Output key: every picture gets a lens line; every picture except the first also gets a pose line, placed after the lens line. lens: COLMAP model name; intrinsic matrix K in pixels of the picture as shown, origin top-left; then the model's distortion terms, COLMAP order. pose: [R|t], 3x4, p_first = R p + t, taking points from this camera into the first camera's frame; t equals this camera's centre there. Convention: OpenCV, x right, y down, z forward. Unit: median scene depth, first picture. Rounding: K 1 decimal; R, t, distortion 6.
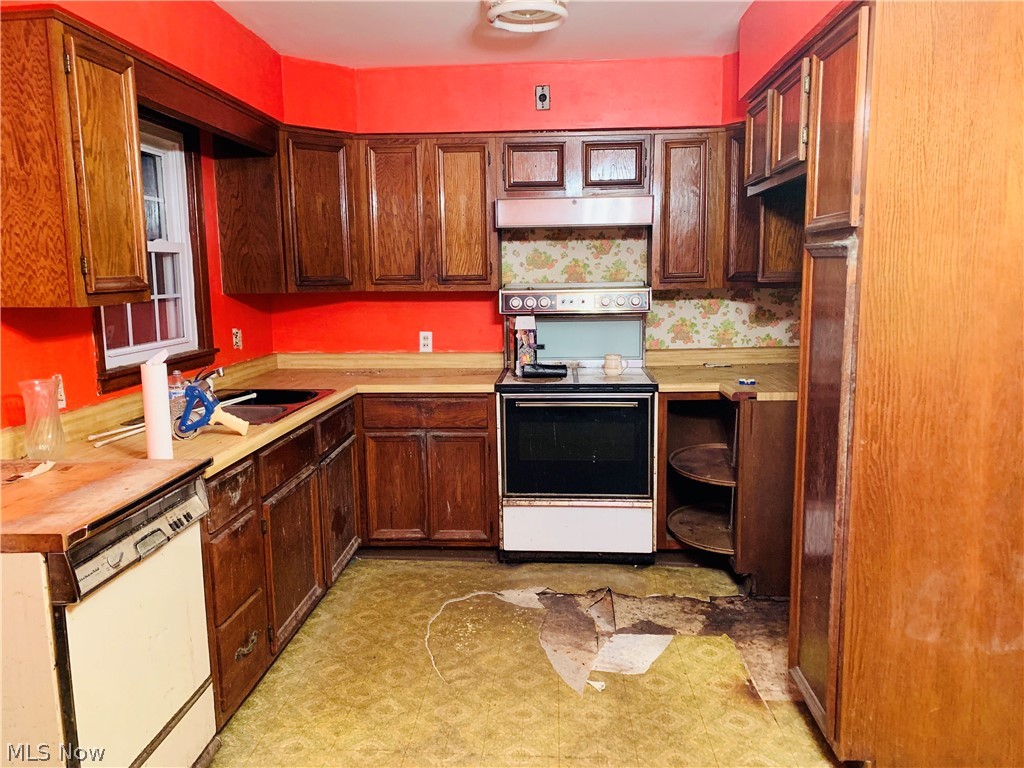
lens RADIAL K [[789.4, 0, 511.0], [0, 789.4, 376.7], [0, 0, 1]] dist [0.013016, 0.005956]
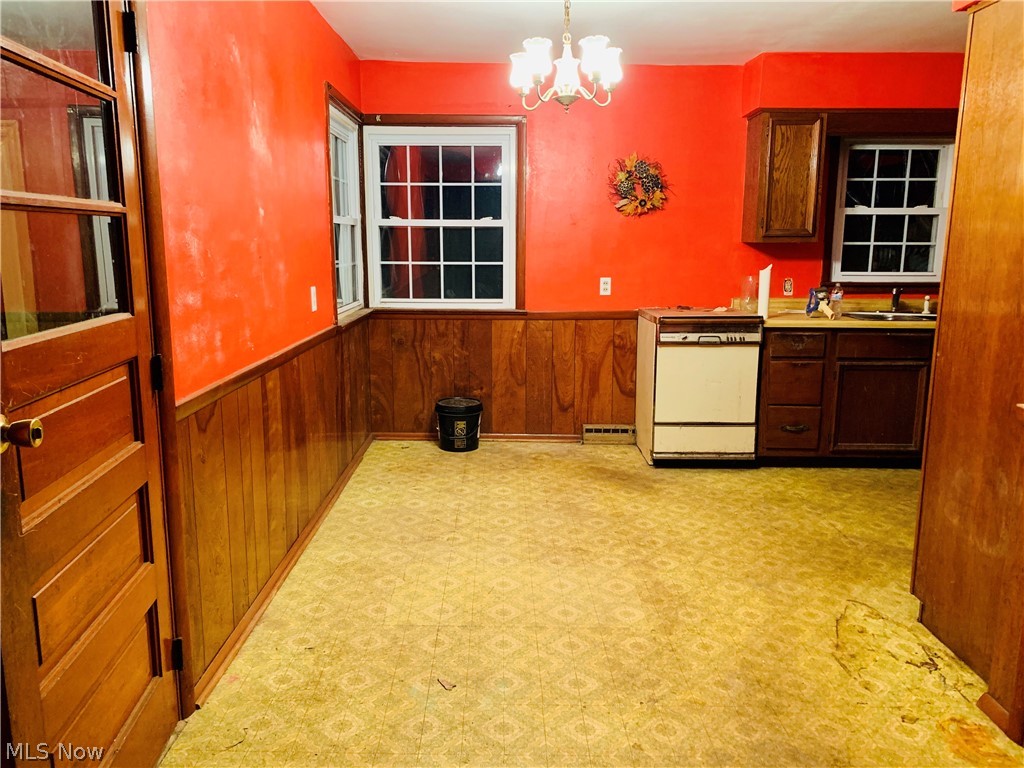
lens RADIAL K [[789.4, 0, 512.1], [0, 789.4, 385.2], [0, 0, 1]] dist [0.013016, 0.005956]
pose [[0.079415, 0.197177, -0.977146, 1.465228], [-0.141066, 0.972600, 0.184795, -0.011292], [0.986810, 0.123166, 0.105054, 0.136023]]
